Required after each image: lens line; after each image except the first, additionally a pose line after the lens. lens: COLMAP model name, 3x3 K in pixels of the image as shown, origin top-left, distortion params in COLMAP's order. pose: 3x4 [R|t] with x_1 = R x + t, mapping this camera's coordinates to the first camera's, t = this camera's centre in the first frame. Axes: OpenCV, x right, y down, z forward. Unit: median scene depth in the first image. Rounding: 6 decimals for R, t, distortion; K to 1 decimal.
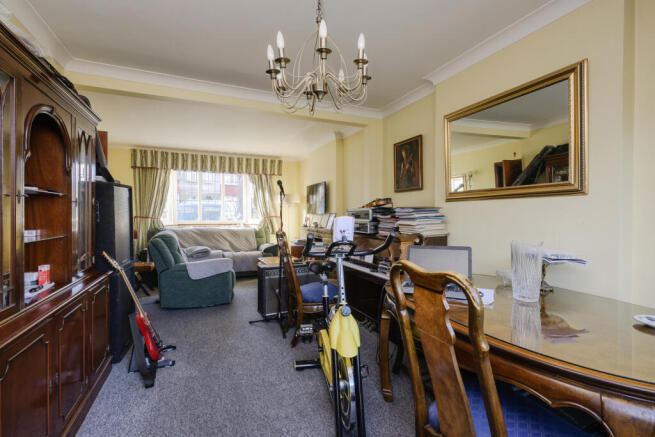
lens RADIAL K [[294.0, 0, 329.2], [0, 294.0, 217.6], [0, 0, 1]] dist [0.000948, -0.000216]
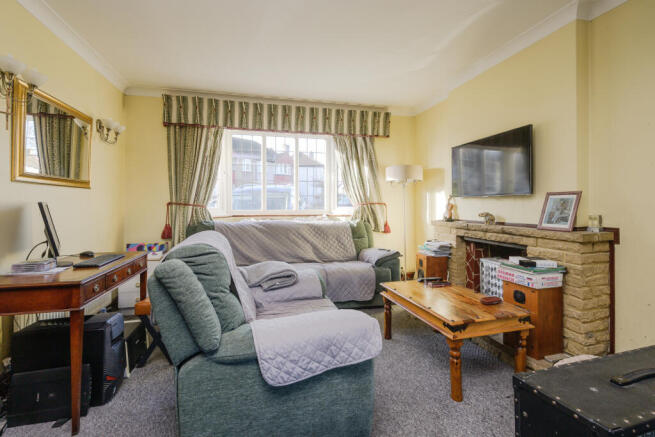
lens RADIAL K [[294.0, 0, 328.9], [0, 294.0, 201.7], [0, 0, 1]] dist [0.000948, -0.000216]
pose [[0.986723, -0.005089, -0.162331, -0.207410], [0.001812, 0.999792, -0.020328, 0.006222], [0.162401, 0.019764, 0.986527, 0.407923]]
